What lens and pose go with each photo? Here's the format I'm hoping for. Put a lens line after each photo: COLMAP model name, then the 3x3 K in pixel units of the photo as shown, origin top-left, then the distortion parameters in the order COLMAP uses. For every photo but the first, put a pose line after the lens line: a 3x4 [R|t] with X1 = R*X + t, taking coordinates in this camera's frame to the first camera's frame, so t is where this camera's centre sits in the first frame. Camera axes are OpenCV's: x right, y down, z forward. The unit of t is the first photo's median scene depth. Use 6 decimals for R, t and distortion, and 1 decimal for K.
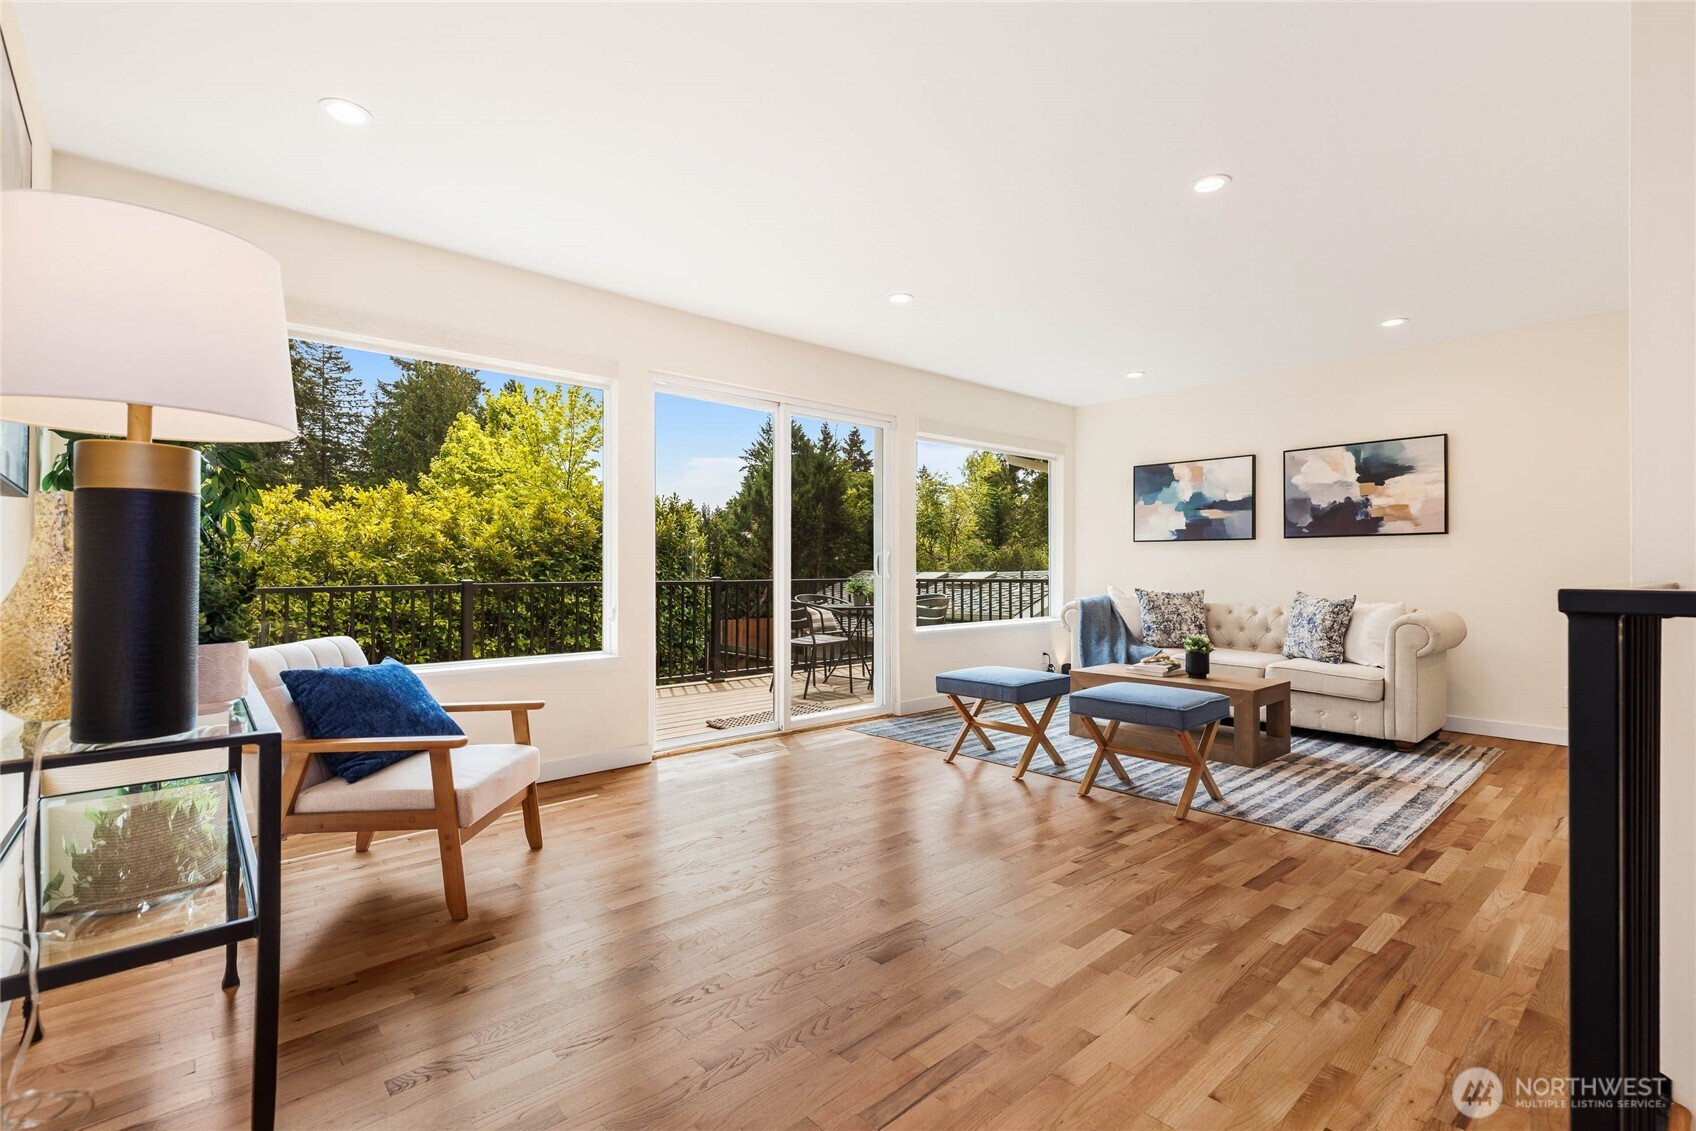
lens RADIAL K [[771.3, 0, 859.3], [0, 771.3, 565.2], [0, 0, 1]] dist [0.017372, -0.003344]
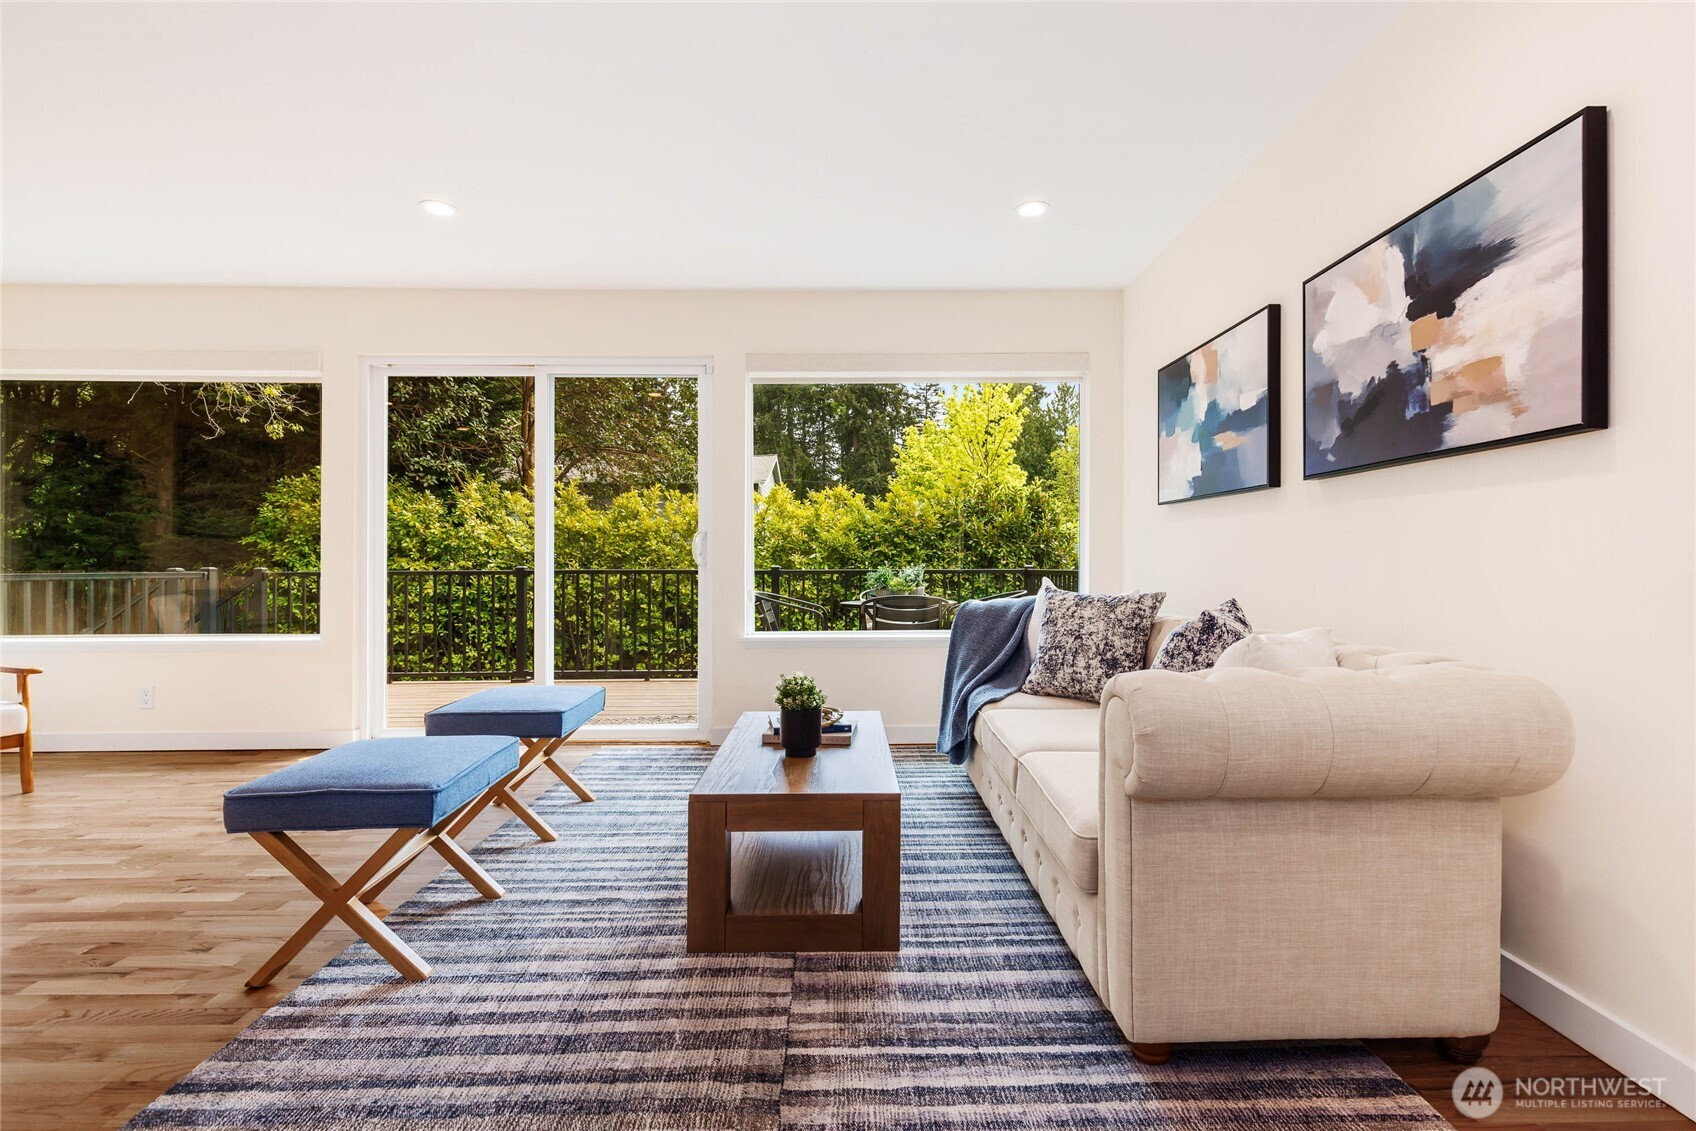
lens RADIAL K [[771.3, 0, 853.2], [0, 771.3, 552.9], [0, 0, 1]] dist [0.017372, -0.003344]
pose [[0.747206, -0.007351, -0.664552, 0.634231], [0.003729, 0.999969, -0.006869, 0.008938], [0.664582, 0.002654, 0.747210, 0.488117]]
